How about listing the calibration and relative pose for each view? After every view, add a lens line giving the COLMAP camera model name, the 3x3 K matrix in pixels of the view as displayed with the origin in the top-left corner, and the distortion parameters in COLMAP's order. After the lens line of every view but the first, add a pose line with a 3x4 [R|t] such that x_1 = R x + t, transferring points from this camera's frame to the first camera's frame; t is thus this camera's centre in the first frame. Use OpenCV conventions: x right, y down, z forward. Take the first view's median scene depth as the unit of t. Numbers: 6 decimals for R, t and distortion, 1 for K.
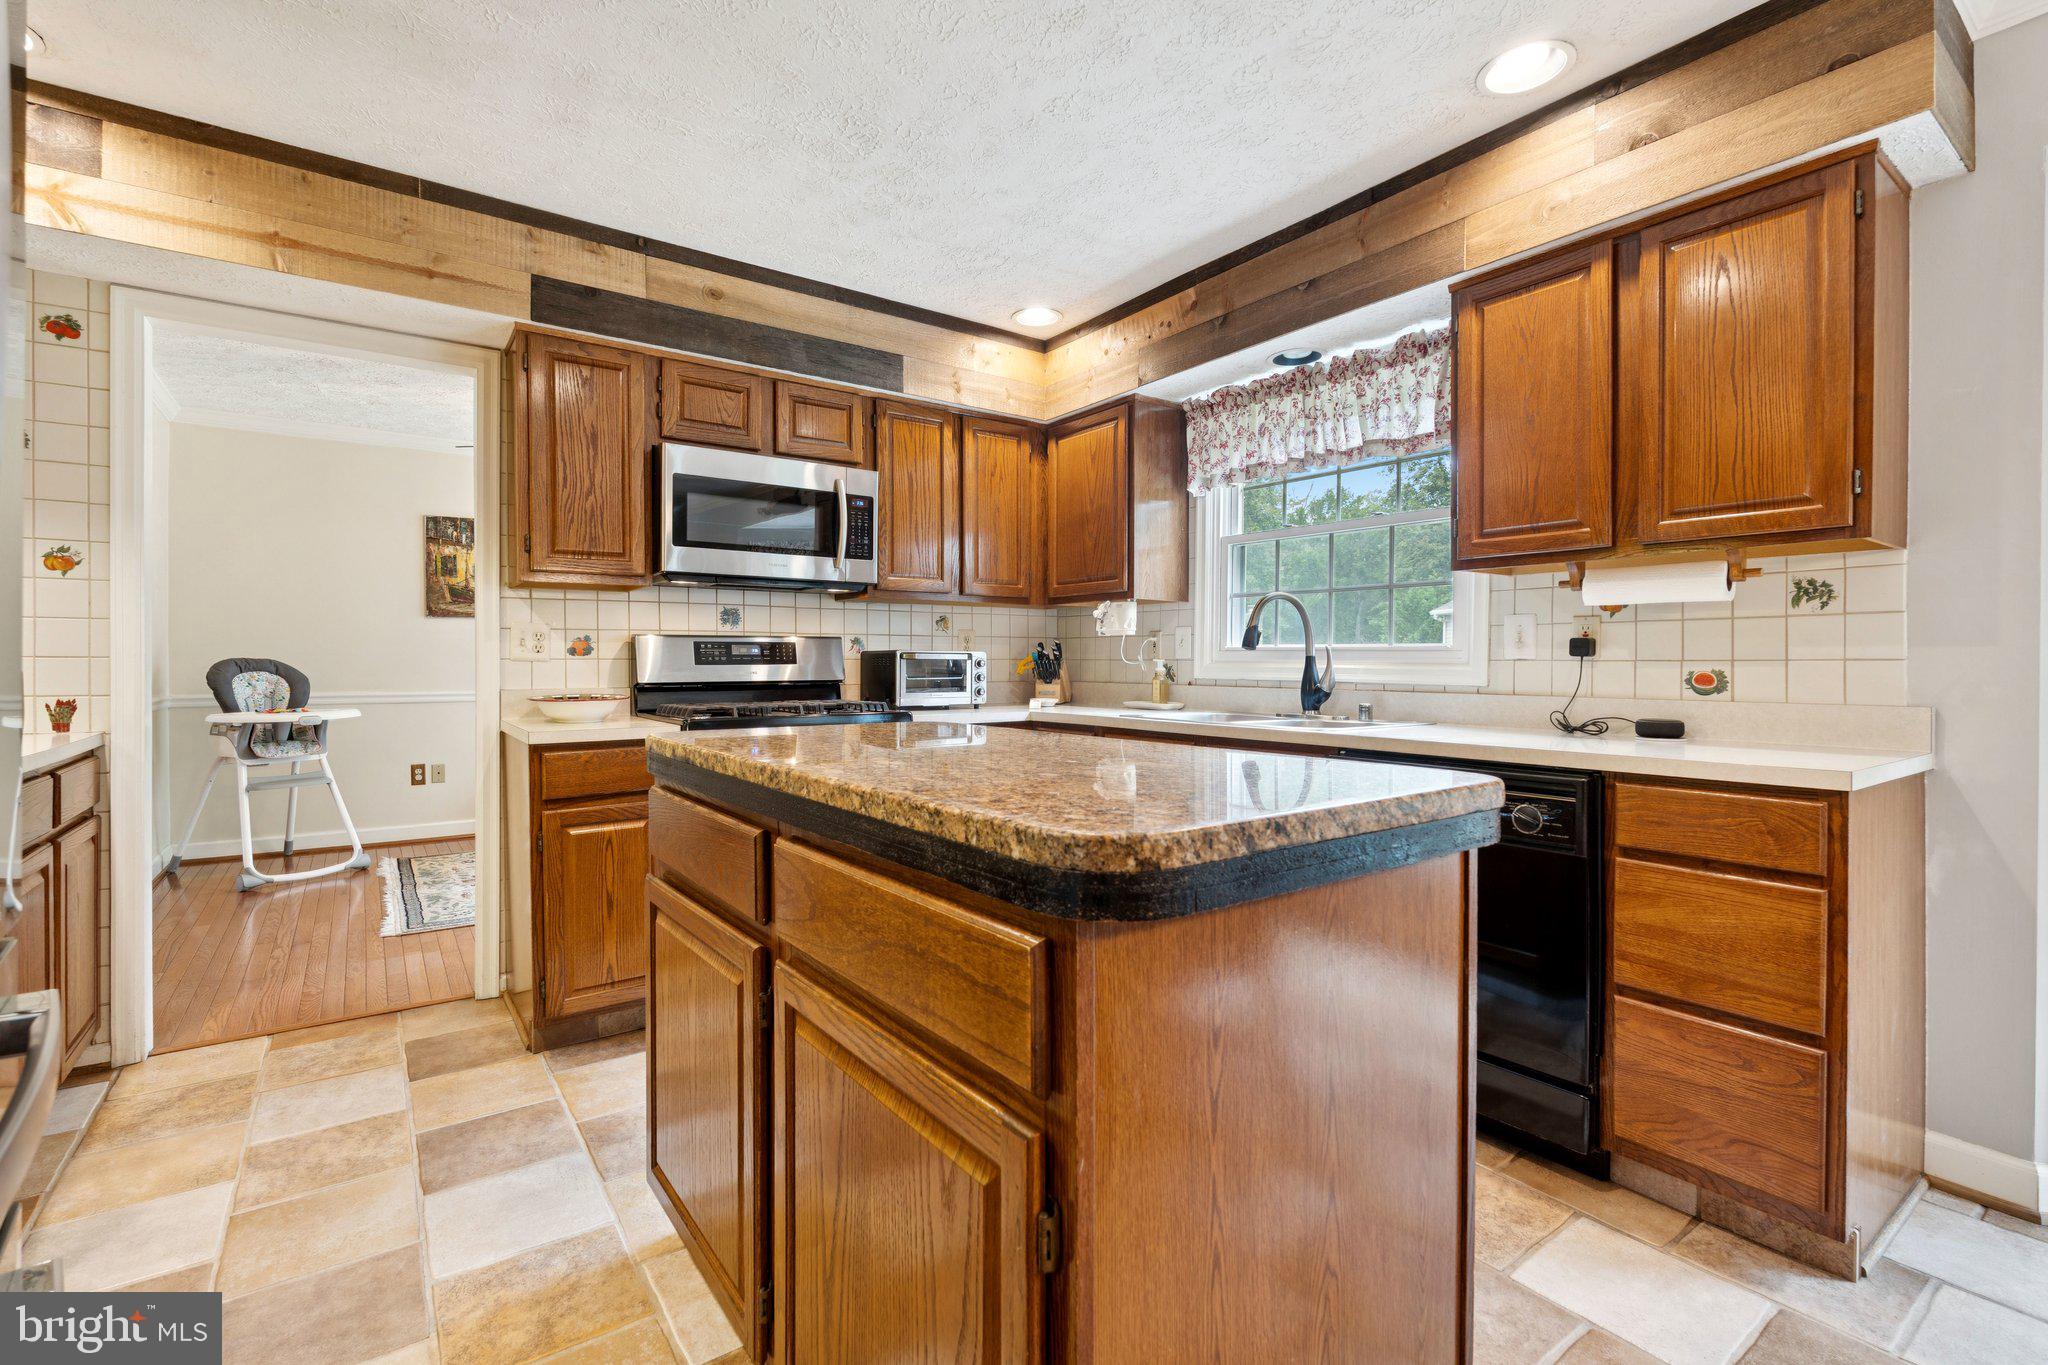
lens RADIAL K [[908.4, 0, 1025.5], [0, 908.4, 669.4], [0, 0, 1]] dist [-0.002671, -0.000872]
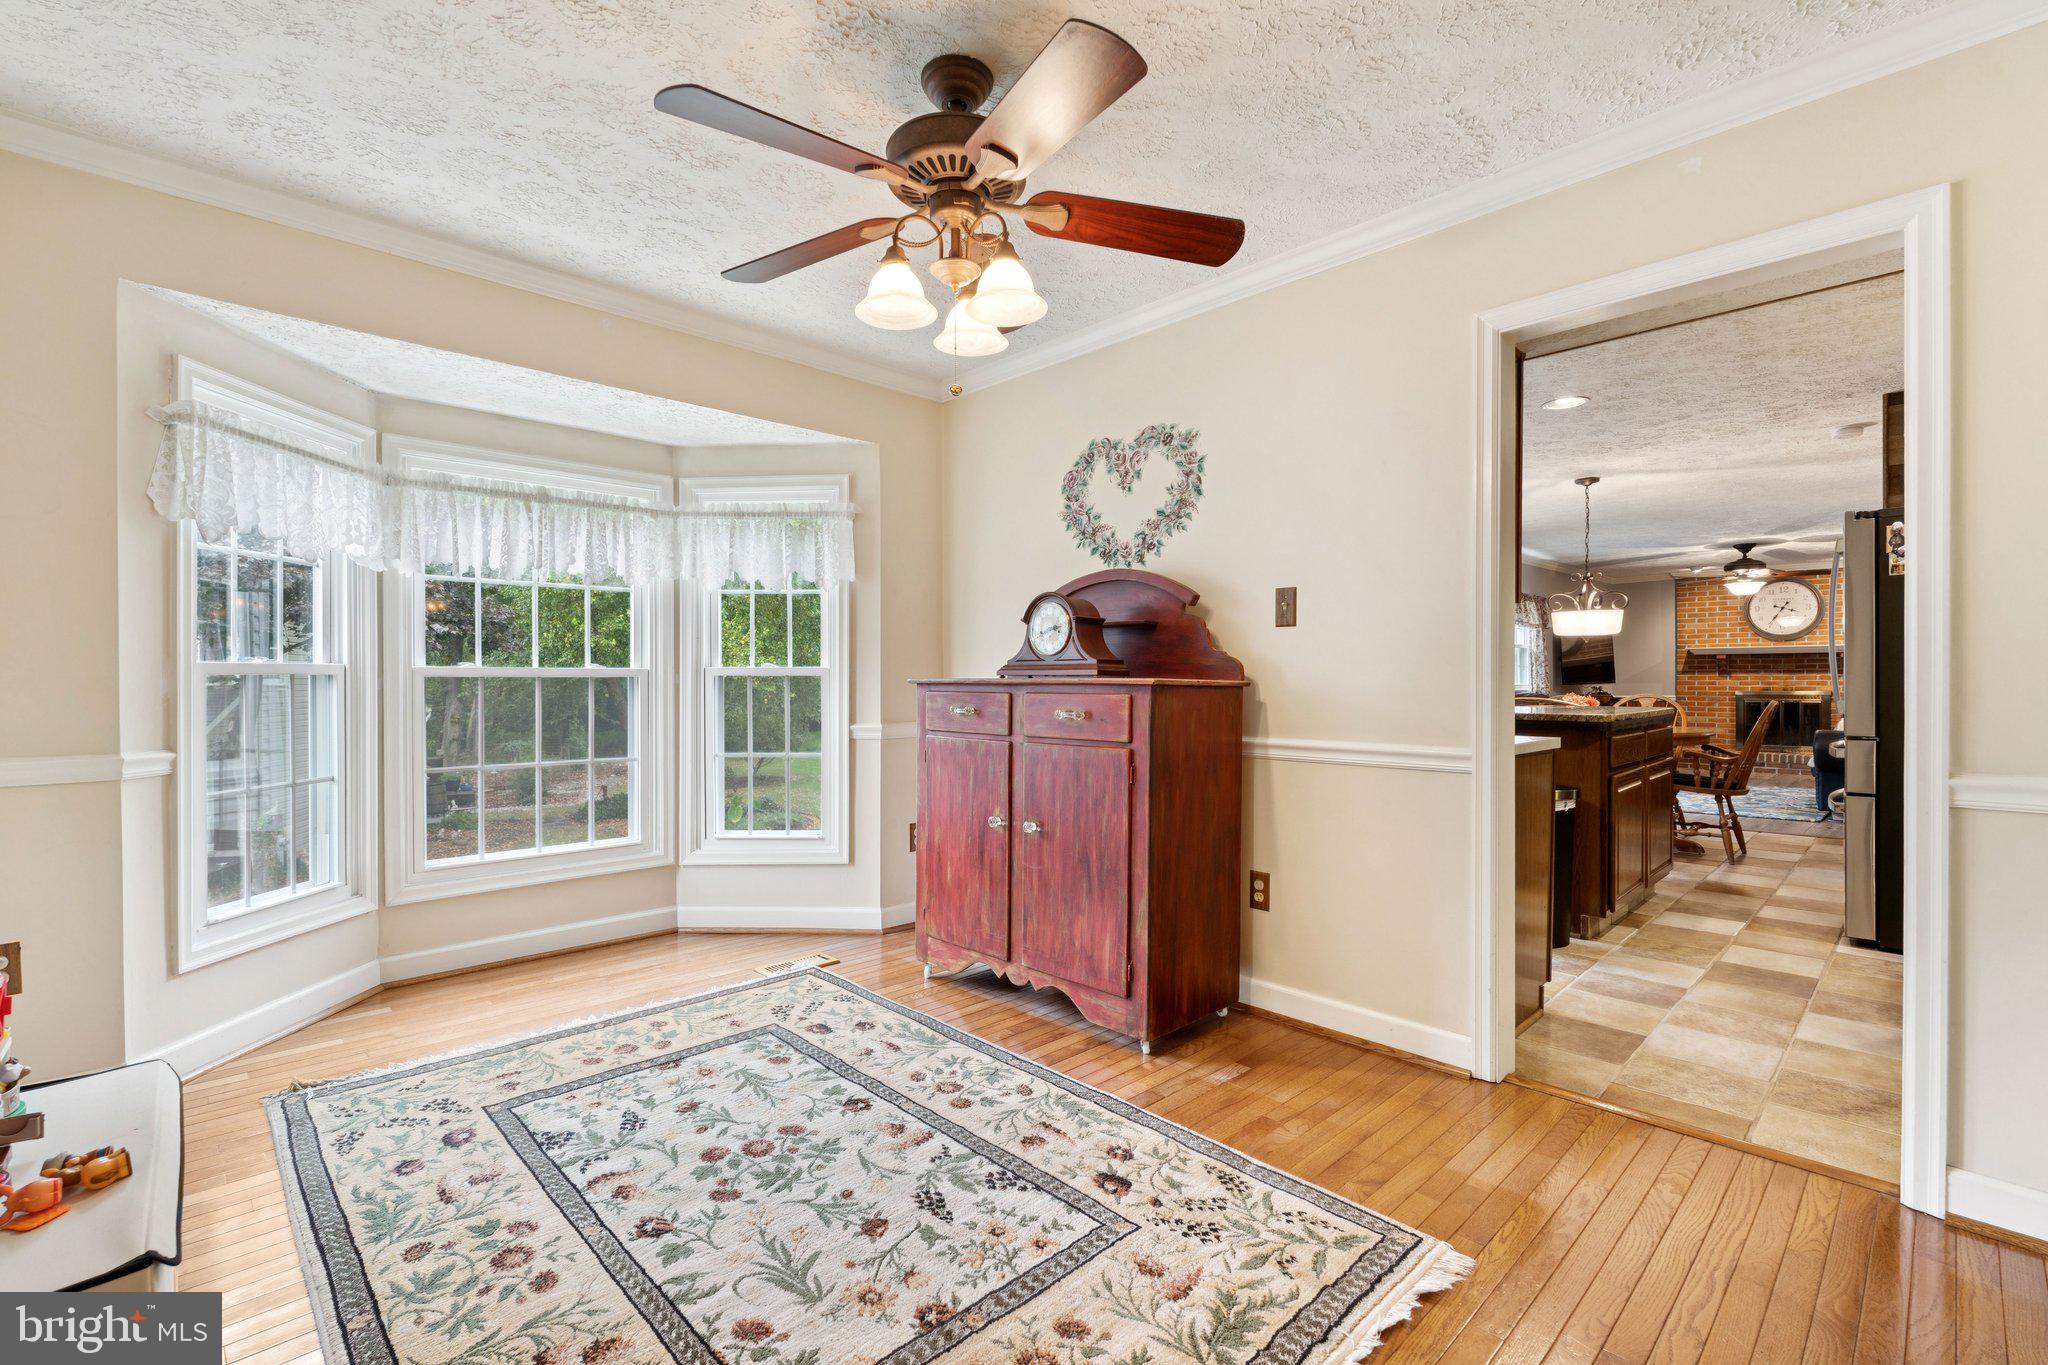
lens RADIAL K [[899.0, 0, 998.1], [0, 899.0, 682.2], [0, 0, 1]] dist [0.002400, 0.000128]
pose [[-0.127214, 0.001138, 0.991875, -1.331657], [0.009076, 0.999959, 0.000017, -0.014829], [-0.991834, 0.009004, -0.127219, 1.519699]]
